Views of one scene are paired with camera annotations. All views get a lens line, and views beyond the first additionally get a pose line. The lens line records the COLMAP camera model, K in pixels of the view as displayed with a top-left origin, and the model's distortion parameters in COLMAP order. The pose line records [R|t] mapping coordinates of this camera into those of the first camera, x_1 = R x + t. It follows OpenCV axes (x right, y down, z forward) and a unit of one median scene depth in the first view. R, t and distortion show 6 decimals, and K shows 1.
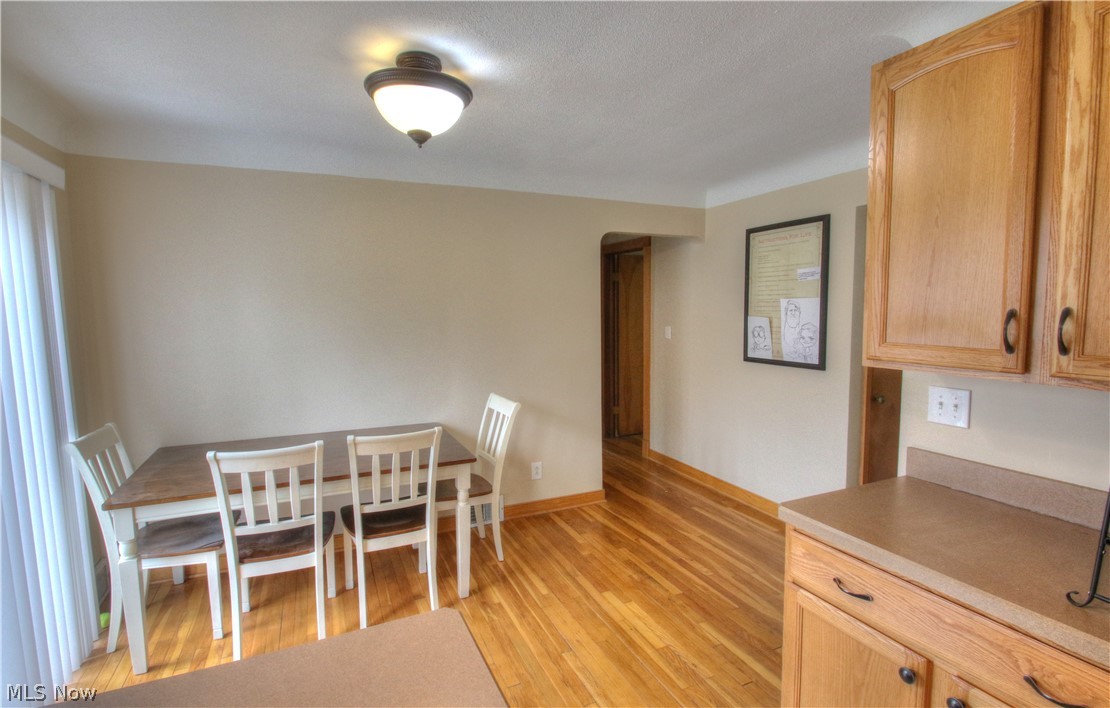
lens RADIAL K [[525.6, 0, 547.0], [0, 525.6, 352.3], [0, 0, 1]] dist [-0.003458, -0.000850]
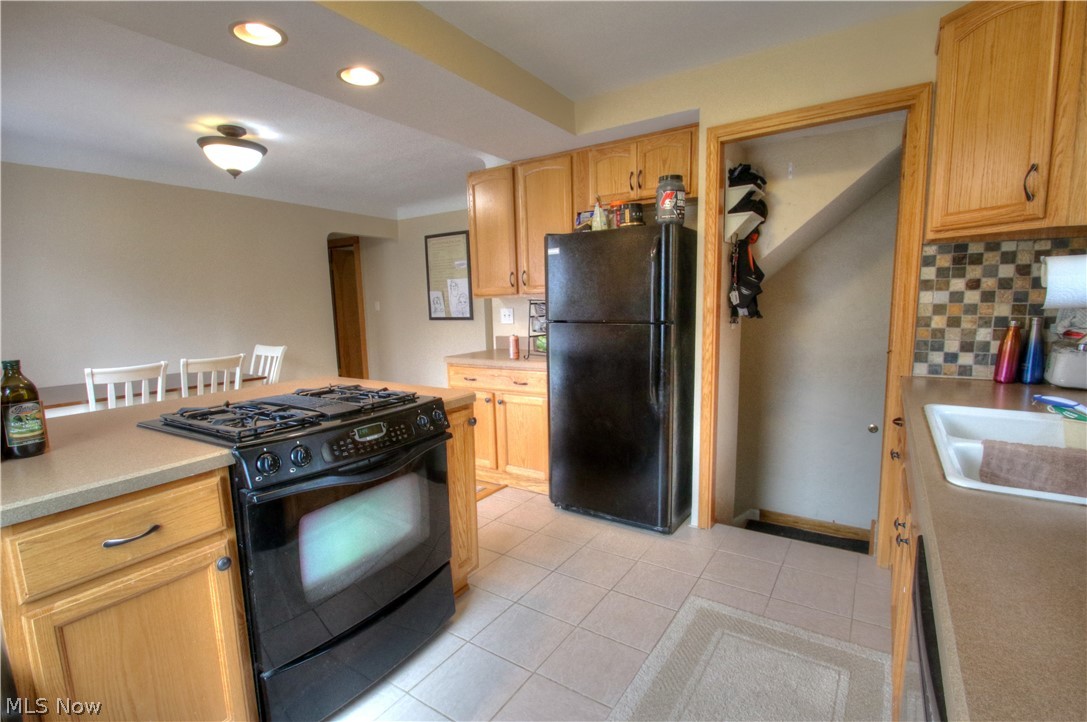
lens RADIAL K [[509.9, 0, 538.0], [0, 509.9, 371.8], [0, 0, 1]] dist [0.013589, -0.016606]
pose [[0.847897, -0.083579, 0.523532, -0.190915], [0.061851, 0.996347, 0.058889, 0.117112], [-0.526541, -0.017551, 0.849968, -0.554076]]
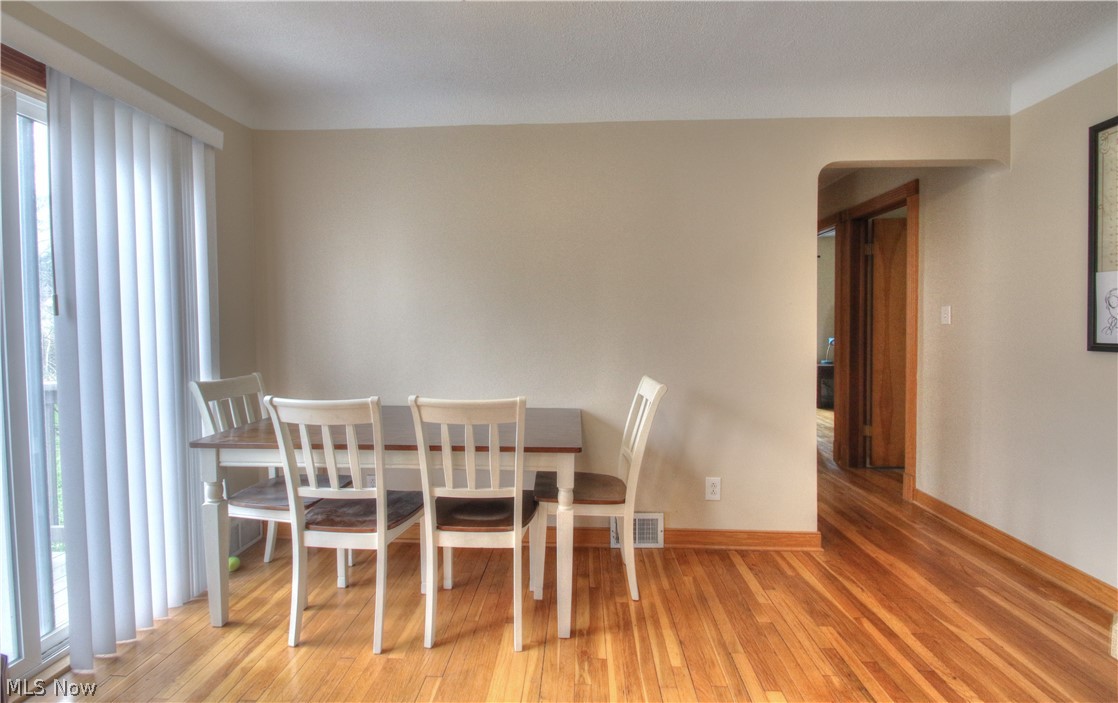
lens RADIAL K [[518.6, 0, 555.0], [0, 518.6, 342.4], [0, 0, 1]] dist [0.003364, -0.014177]
pose [[0.886867, 0.018902, -0.461638, 0.129494], [-0.046058, 0.997803, -0.047628, 0.071285], [0.459723, 0.063501, 0.885789, 0.260902]]
